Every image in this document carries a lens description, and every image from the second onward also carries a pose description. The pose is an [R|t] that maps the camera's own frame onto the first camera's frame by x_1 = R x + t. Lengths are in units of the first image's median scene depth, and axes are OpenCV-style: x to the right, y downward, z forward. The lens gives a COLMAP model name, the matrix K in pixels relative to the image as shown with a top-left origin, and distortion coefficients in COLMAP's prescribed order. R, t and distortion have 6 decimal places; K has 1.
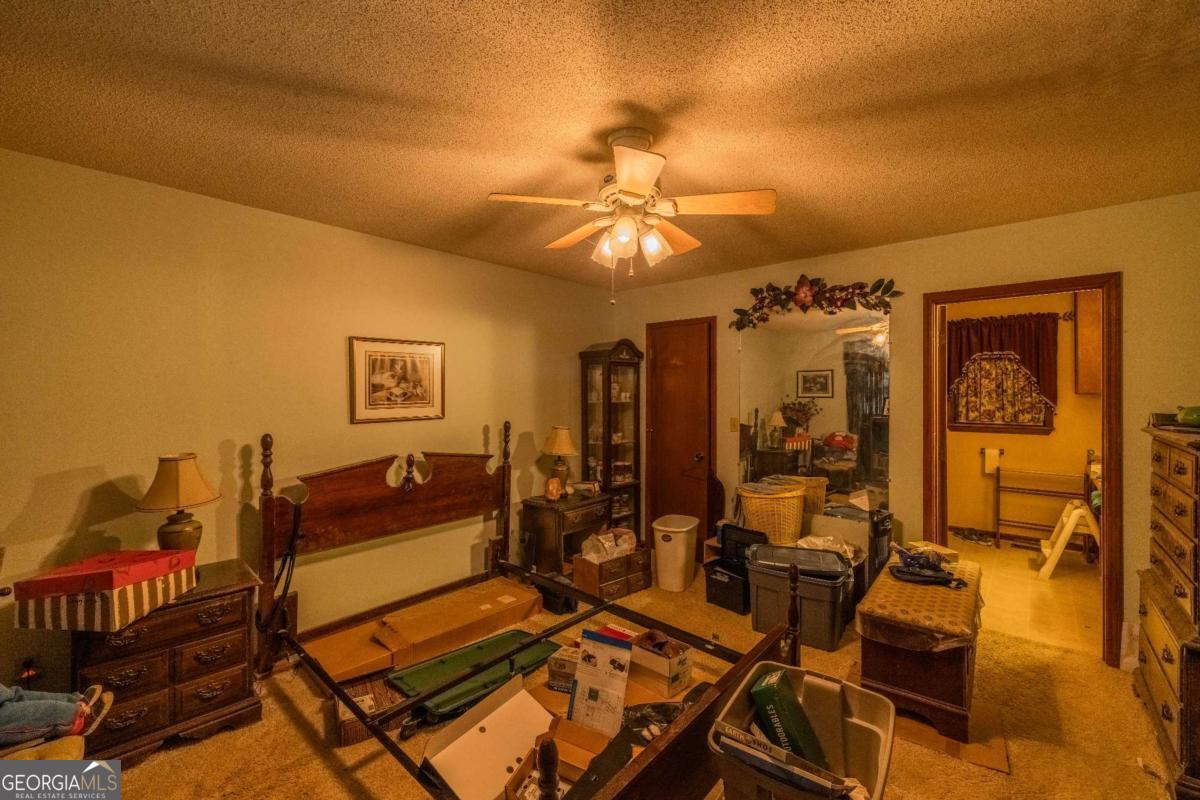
lens RADIAL K [[491.9, 0, 596.8], [0, 491.9, 394.1], [0, 0, 1]] dist [-0.010953, -0.000198]
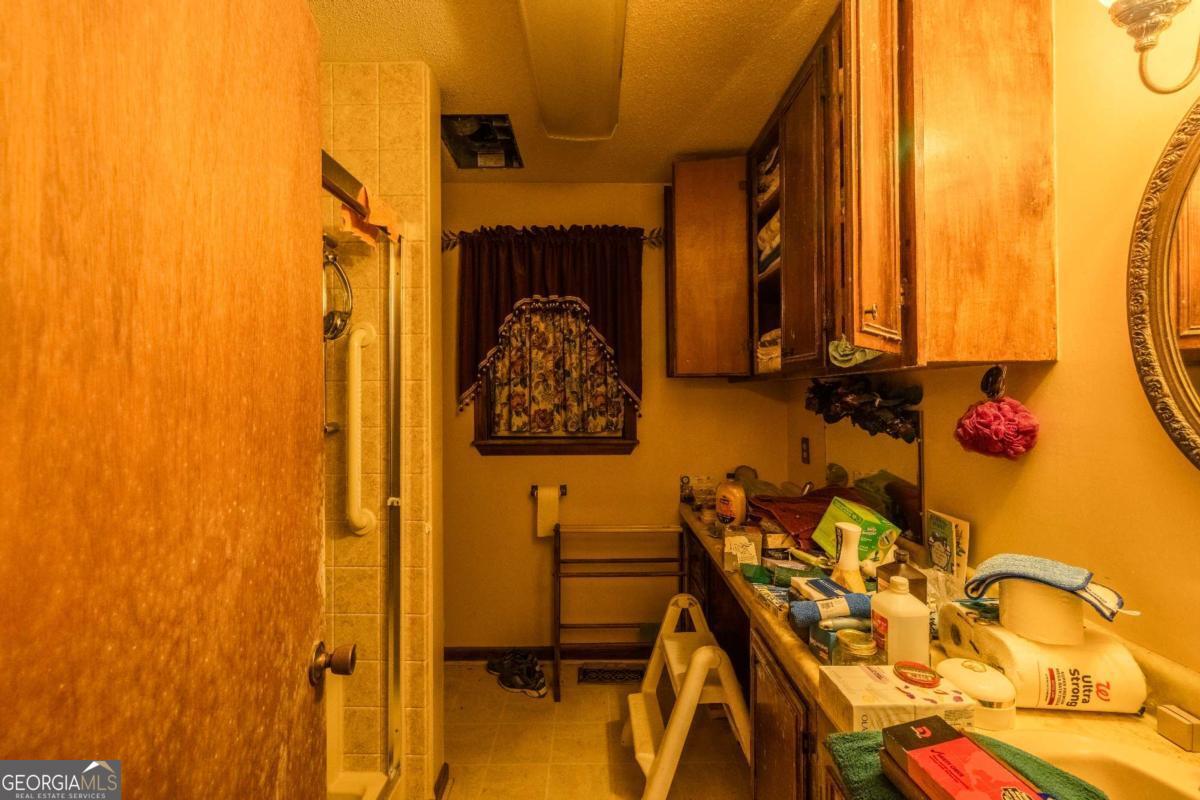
lens RADIAL K [[491.9, 0, 598.9], [0, 491.9, 402.2], [0, 0, 1]] dist [-0.010953, -0.000198]
pose [[0.740081, -0.000195, 0.672517, 0.506690], [0.005190, 0.999972, -0.005422, 0.027332], [-0.672497, 0.007503, 0.740062, 0.587923]]
